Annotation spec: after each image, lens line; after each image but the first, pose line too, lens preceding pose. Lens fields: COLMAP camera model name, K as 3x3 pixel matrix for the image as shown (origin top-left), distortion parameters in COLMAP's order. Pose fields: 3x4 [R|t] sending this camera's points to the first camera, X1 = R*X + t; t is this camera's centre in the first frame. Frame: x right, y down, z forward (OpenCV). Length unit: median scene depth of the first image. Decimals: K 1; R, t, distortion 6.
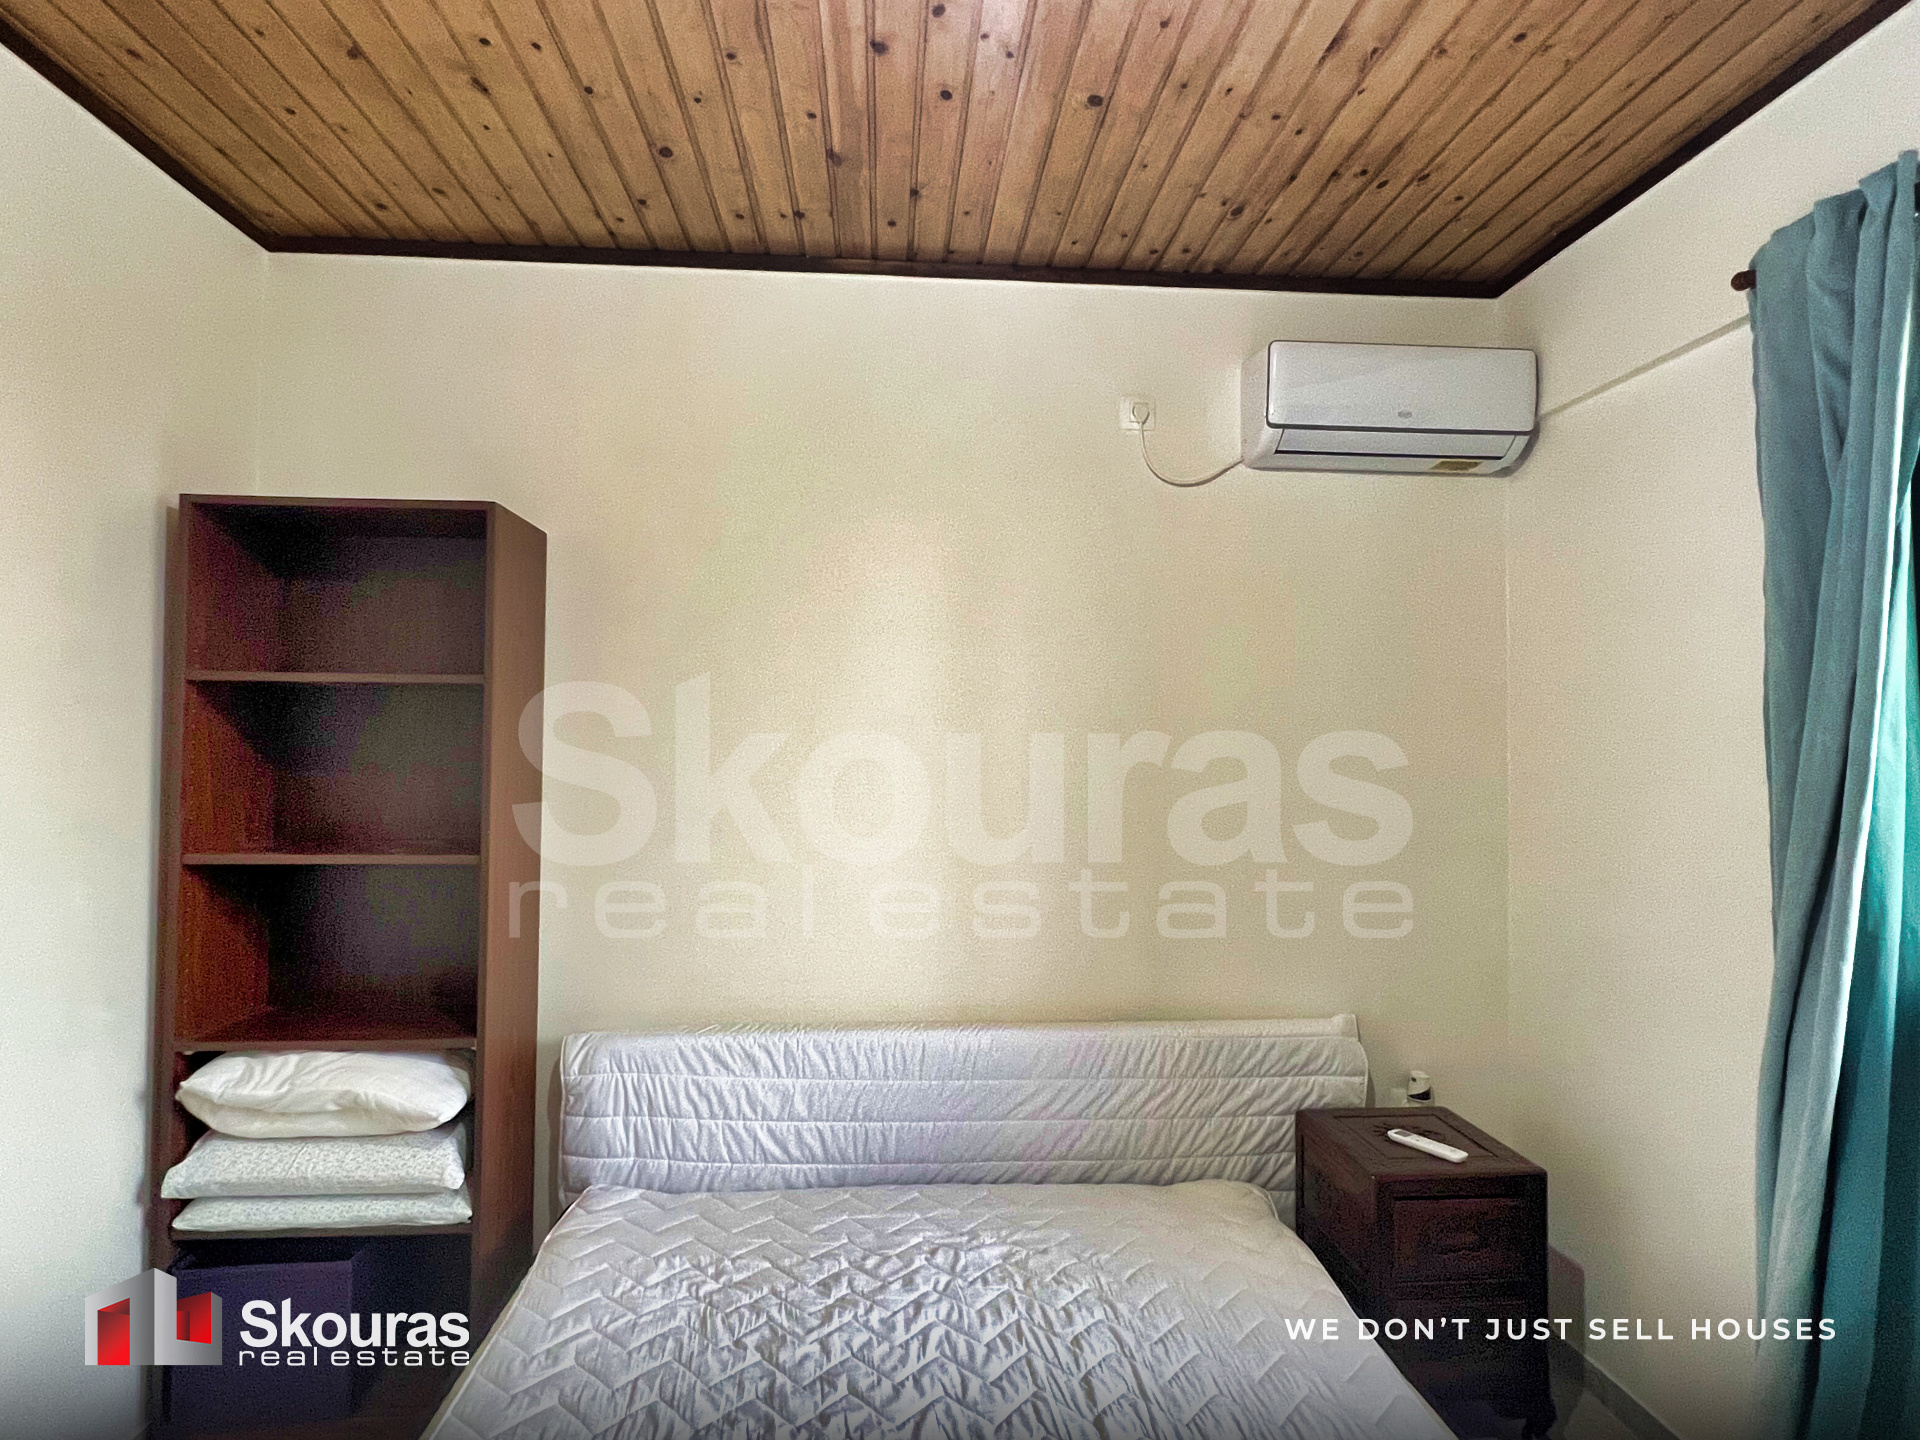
lens RADIAL K [[996.6, 0, 957.5], [0, 996.6, 718.7], [0, 0, 1]] dist [-0.002331, 0.000842]
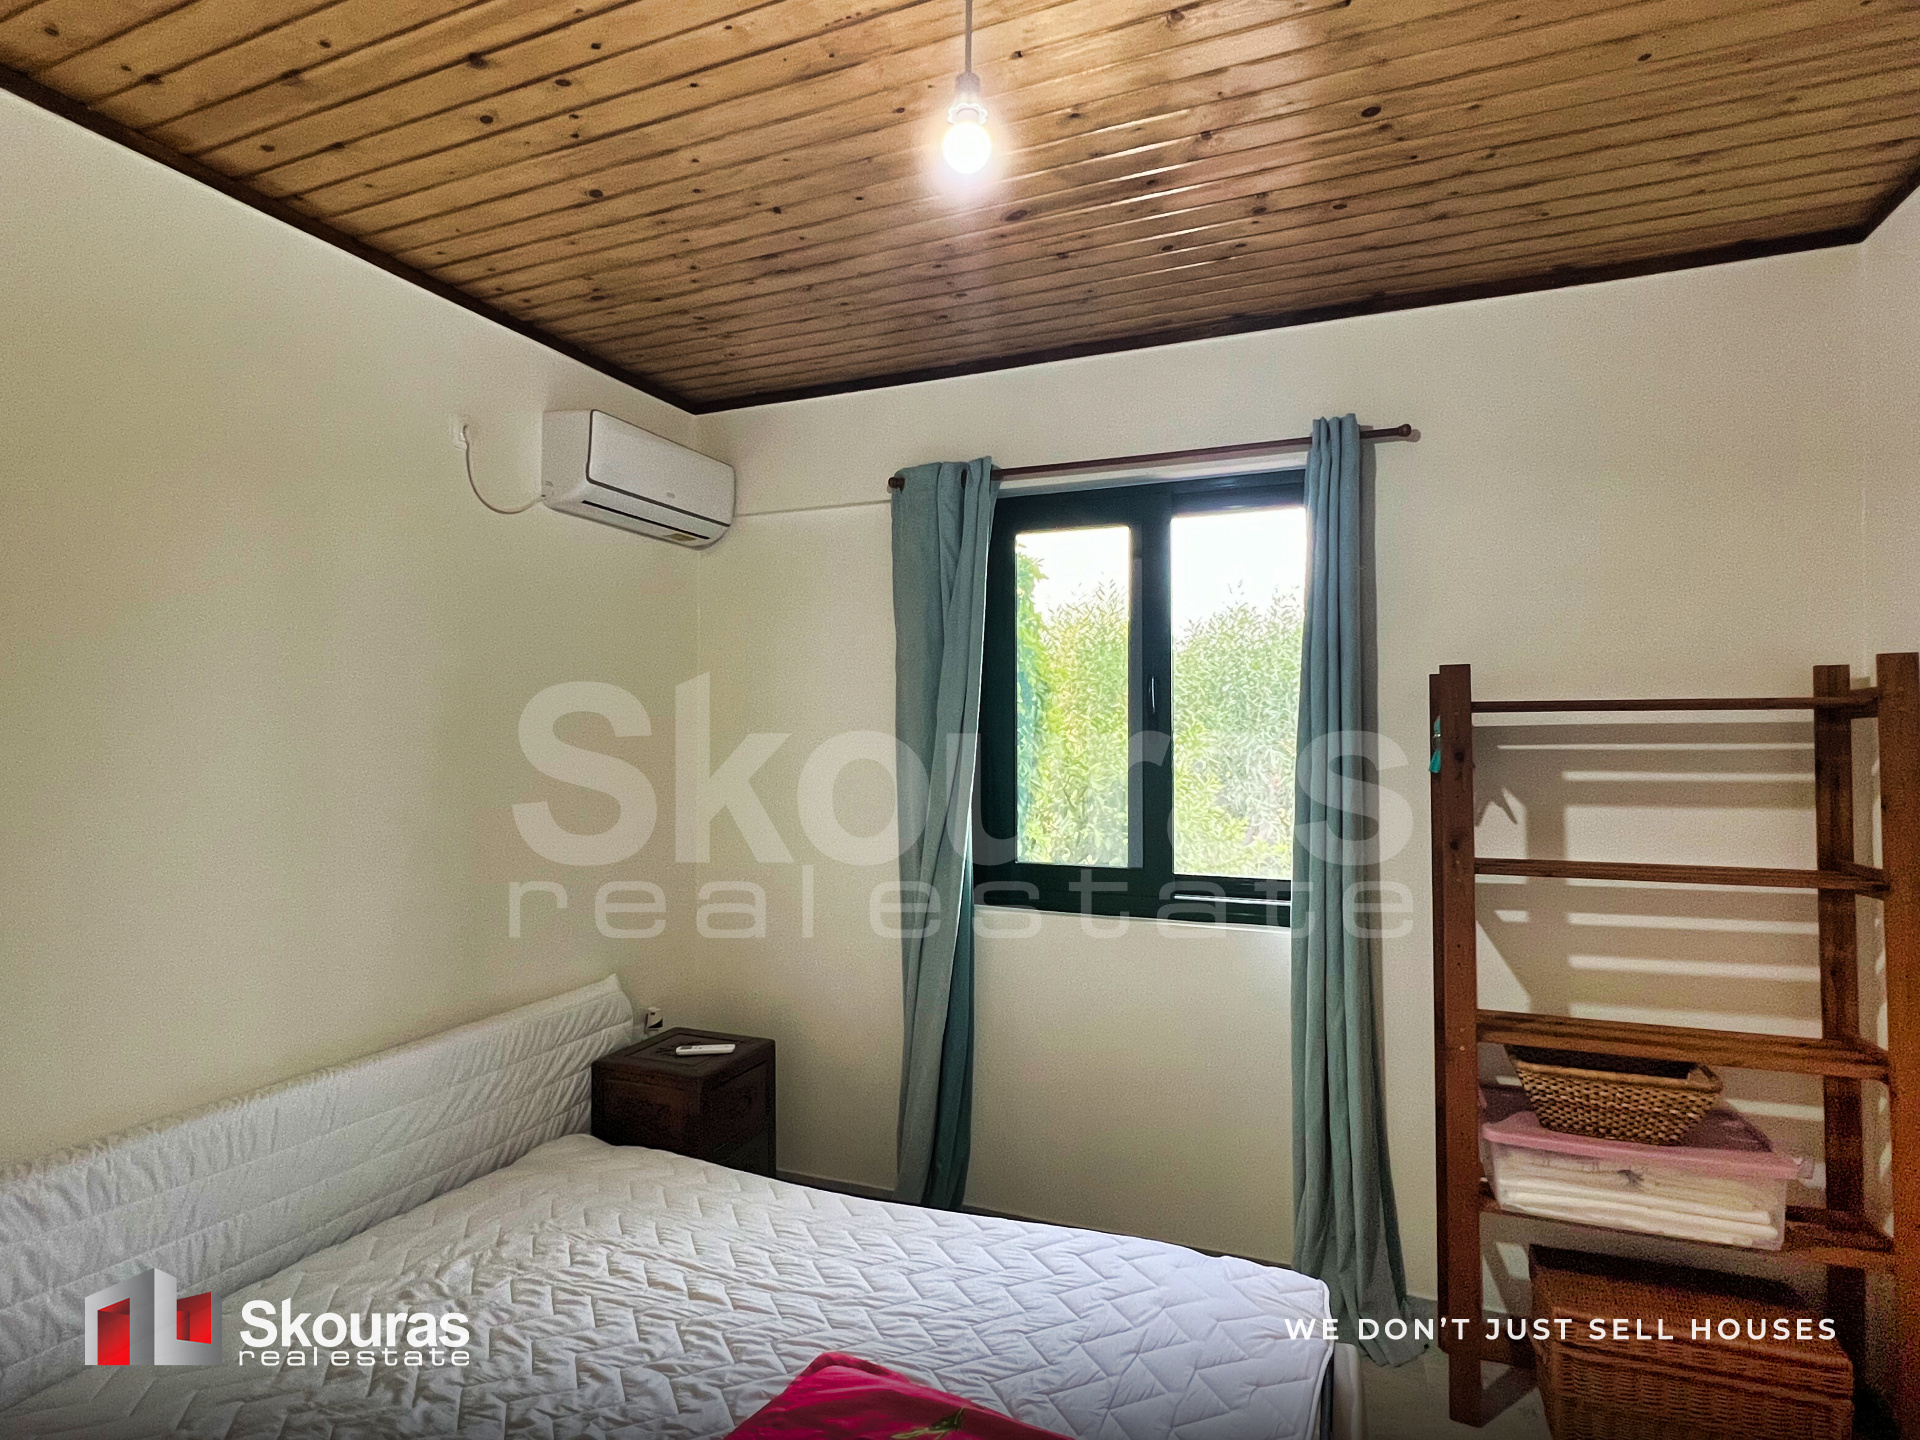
lens RADIAL K [[996.6, 0, 957.5], [0, 996.6, 718.7], [0, 0, 1]] dist [-0.002331, 0.000842]
pose [[0.451581, 0.008430, 0.892190, -0.542522], [-0.016031, 0.999871, -0.001333, -0.021484], [-0.892086, -0.013701, 0.451658, 0.087231]]
